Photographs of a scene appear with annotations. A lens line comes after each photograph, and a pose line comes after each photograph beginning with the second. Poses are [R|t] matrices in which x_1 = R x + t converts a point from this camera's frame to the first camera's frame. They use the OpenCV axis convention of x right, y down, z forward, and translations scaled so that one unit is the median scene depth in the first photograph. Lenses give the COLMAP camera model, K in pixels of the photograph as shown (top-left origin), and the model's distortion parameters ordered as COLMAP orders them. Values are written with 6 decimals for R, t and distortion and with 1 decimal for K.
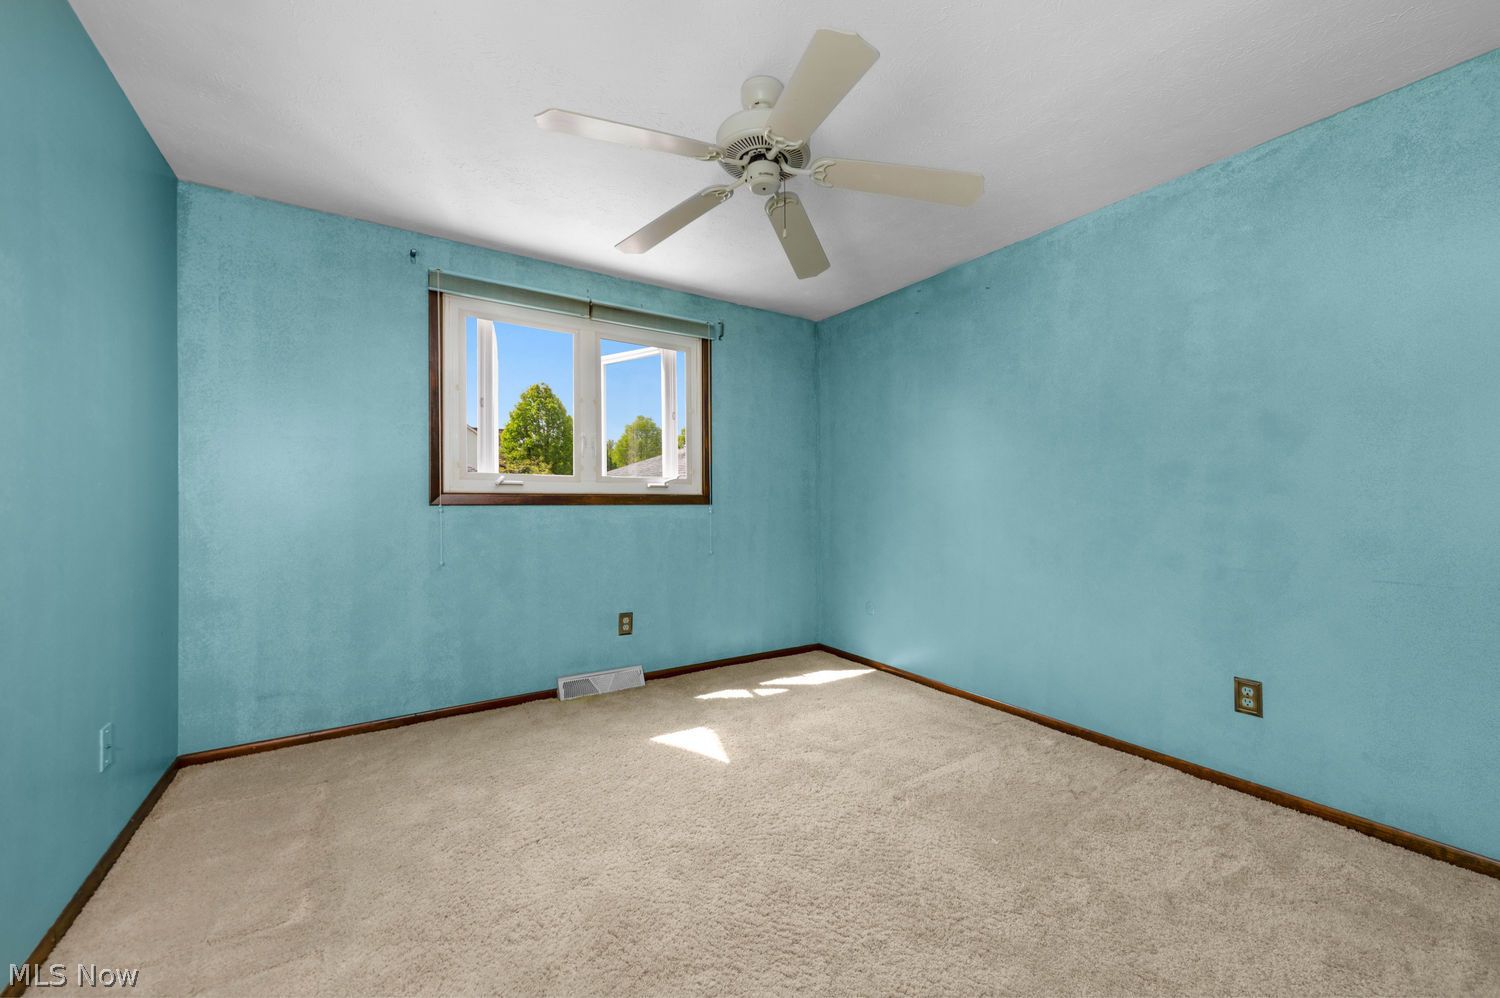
lens RADIAL K [[601.3, 0, 756.5], [0, 601.3, 497.6], [0, 0, 1]] dist [0.019767, -0.002653]
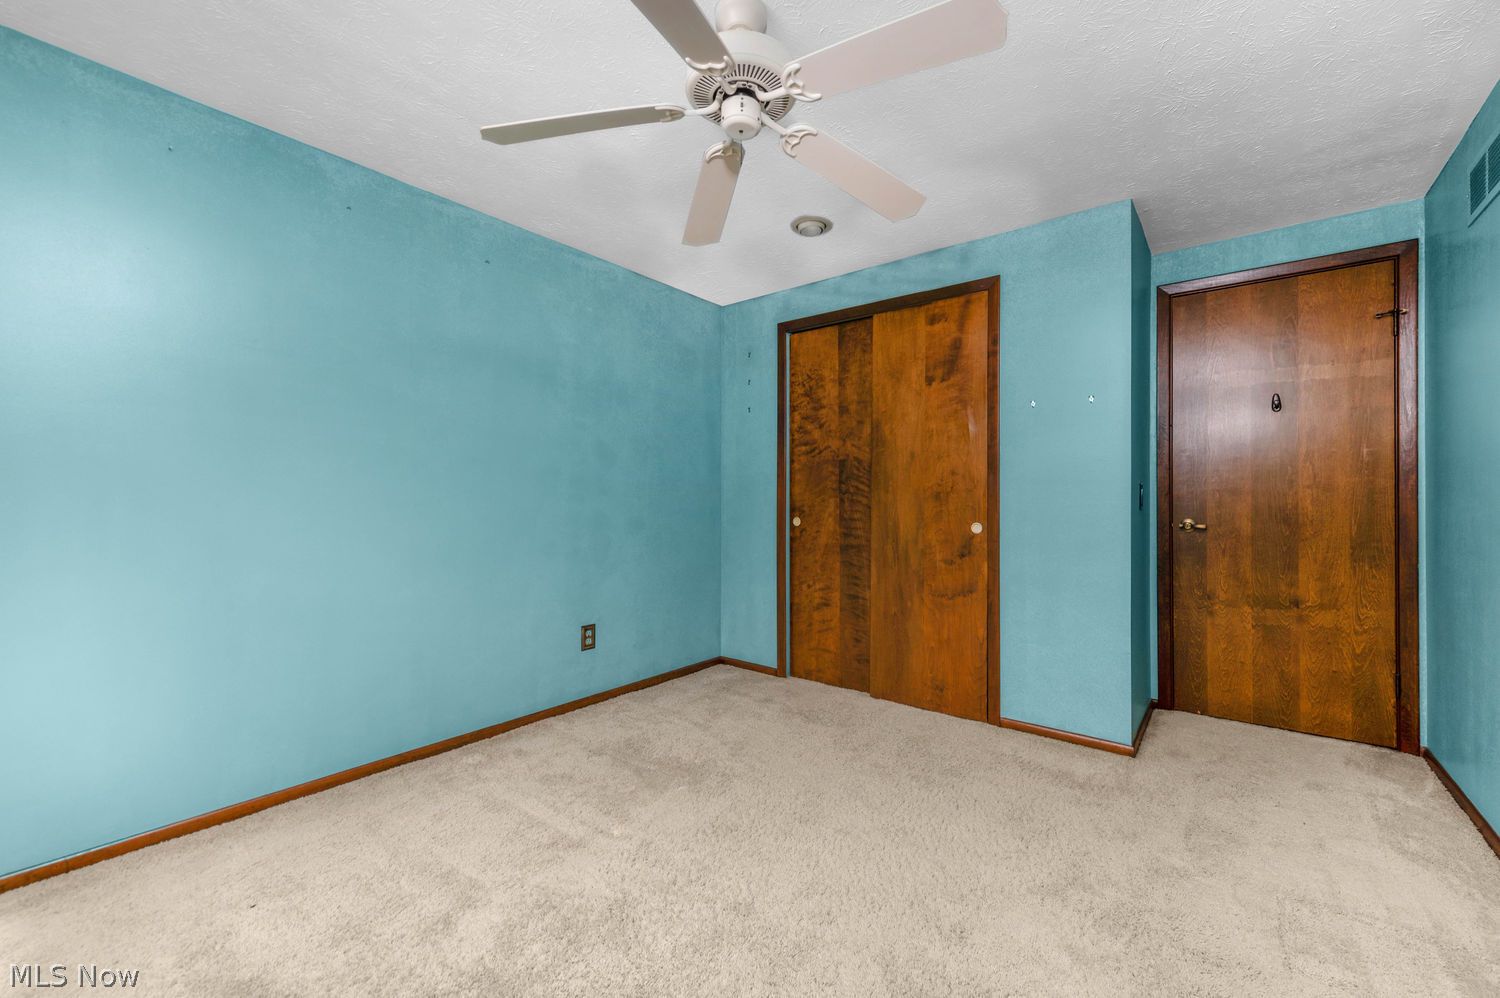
lens RADIAL K [[601.3, 0, 751.0], [0, 601.3, 501.8], [0, 0, 1]] dist [0.019767, -0.002653]
pose [[-0.306774, 0.005932, 0.951764, -0.608740], [0.009049, 0.999954, -0.003316, 0.015276], [-0.951739, 0.007595, -0.306814, 0.983108]]
